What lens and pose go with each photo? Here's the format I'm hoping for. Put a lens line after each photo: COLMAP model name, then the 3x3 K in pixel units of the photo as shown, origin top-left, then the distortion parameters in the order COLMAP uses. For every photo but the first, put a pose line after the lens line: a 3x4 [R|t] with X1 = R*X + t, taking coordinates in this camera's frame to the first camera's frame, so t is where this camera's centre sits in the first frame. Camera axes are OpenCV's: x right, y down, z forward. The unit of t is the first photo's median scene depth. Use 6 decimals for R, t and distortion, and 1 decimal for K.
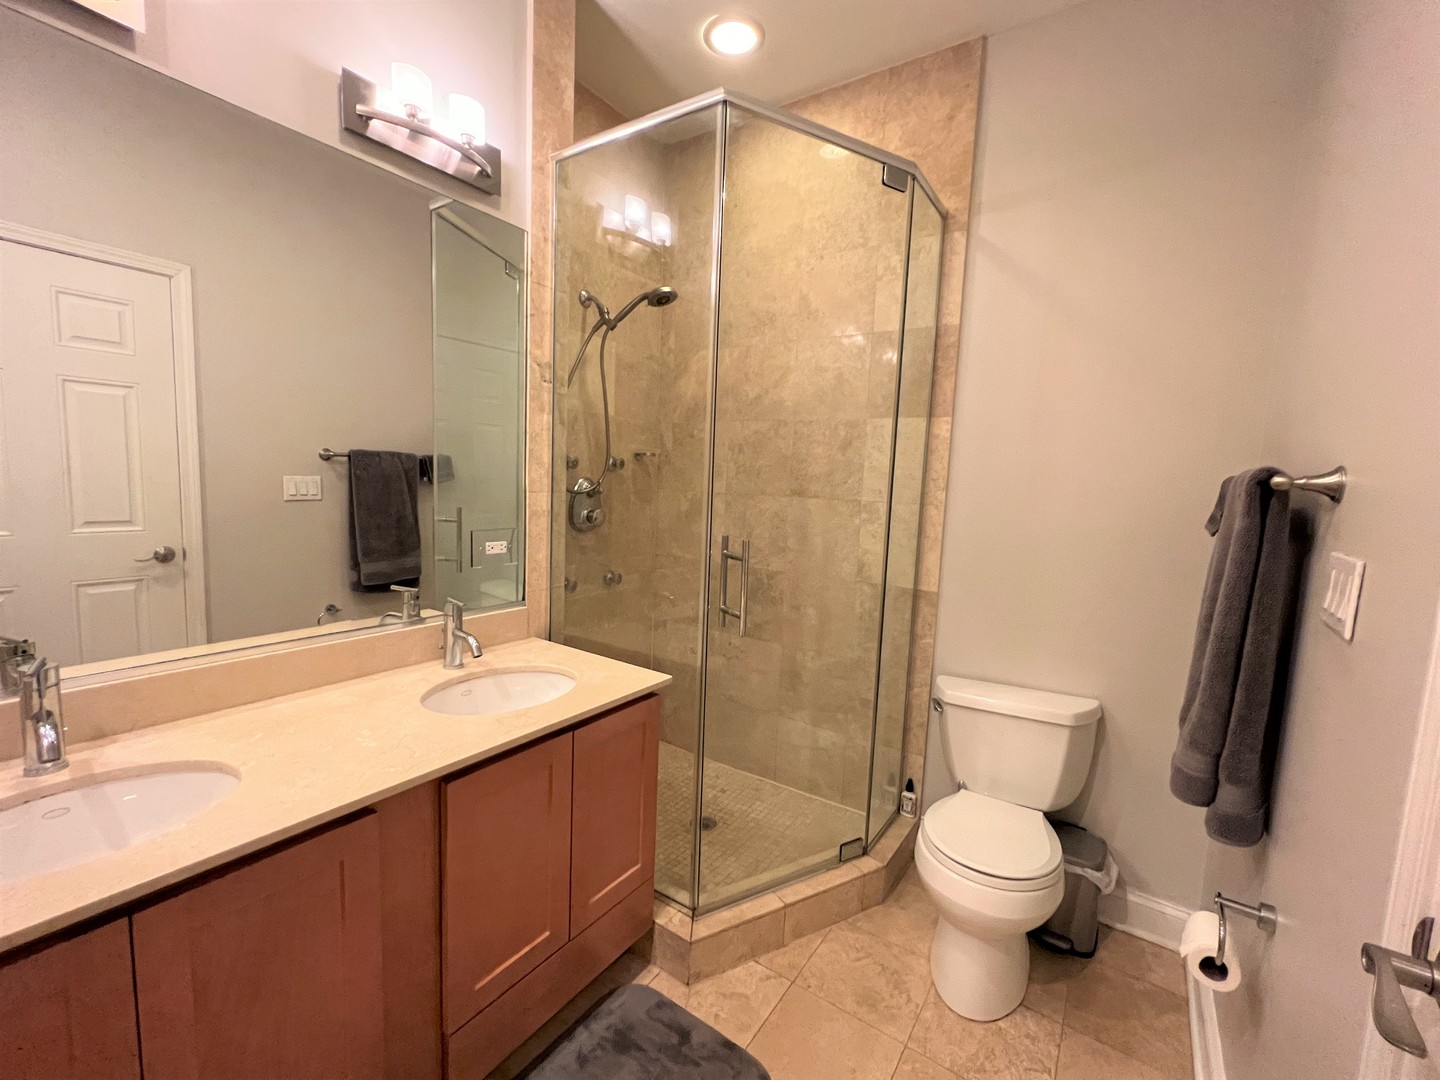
lens RADIAL K [[602.5, 0, 727.4], [0, 602.5, 543.5], [0, 0, 1]] dist [0.000596, 0.000111]
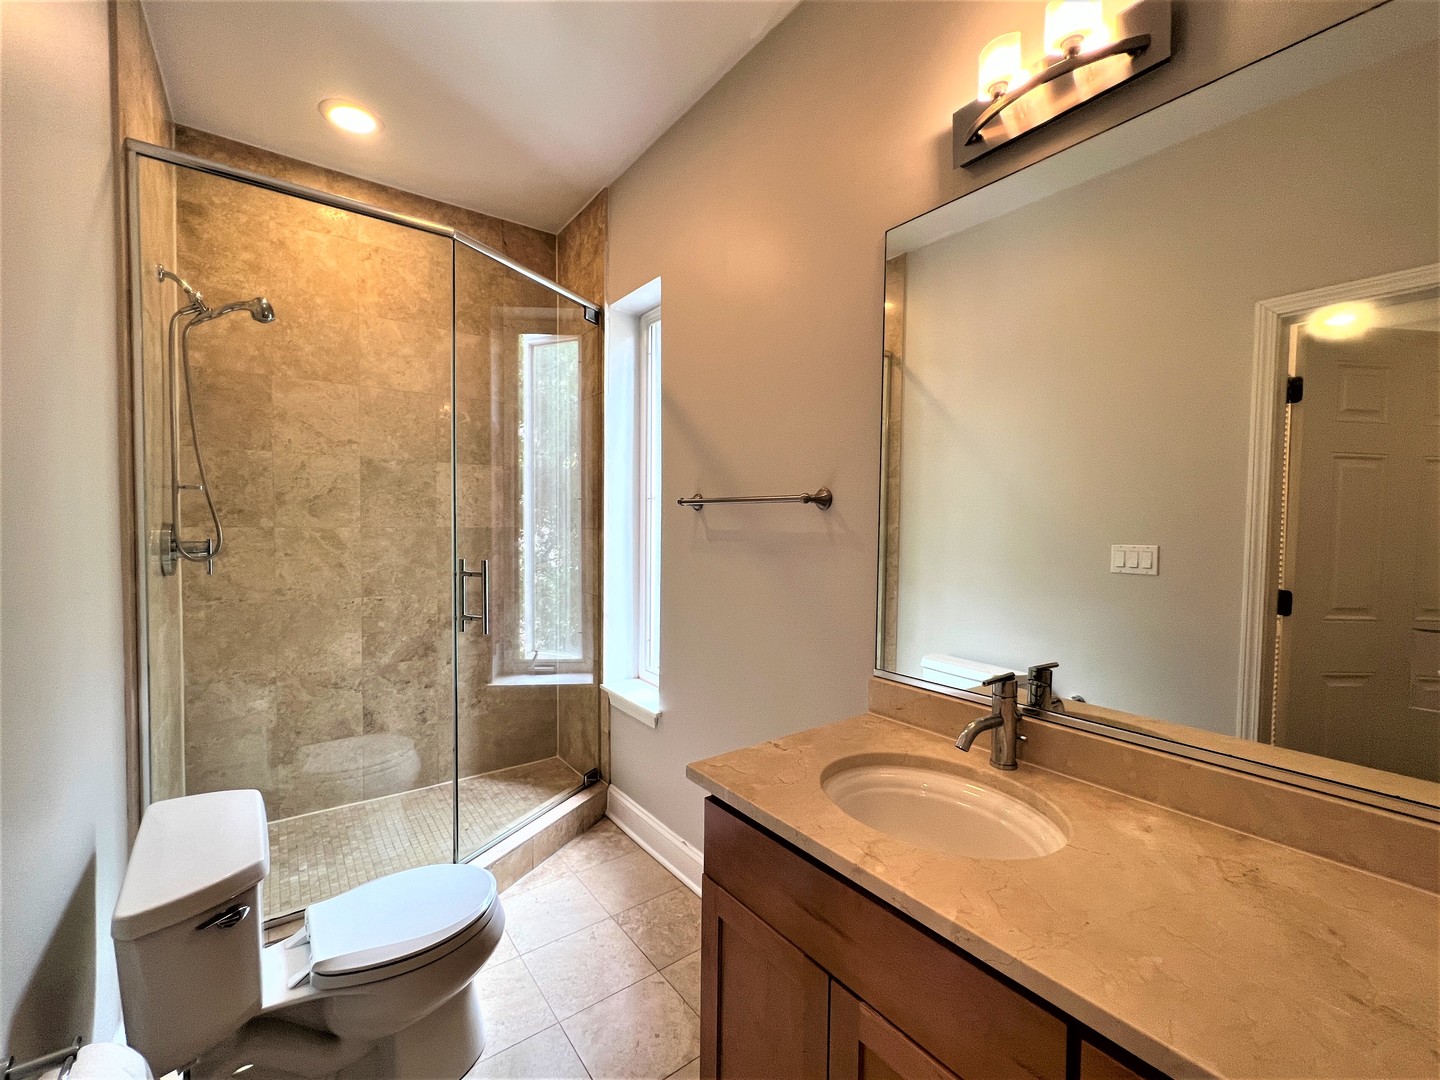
lens RADIAL K [[602.5, 0, 727.4], [0, 602.5, 543.5], [0, 0, 1]] dist [0.000596, 0.000111]
pose [[-0.315032, -0.019258, -0.948886, 0.253061], [-0.132838, 0.990847, 0.023992, -0.058893], [0.939739, 0.133606, -0.314707, 0.731061]]
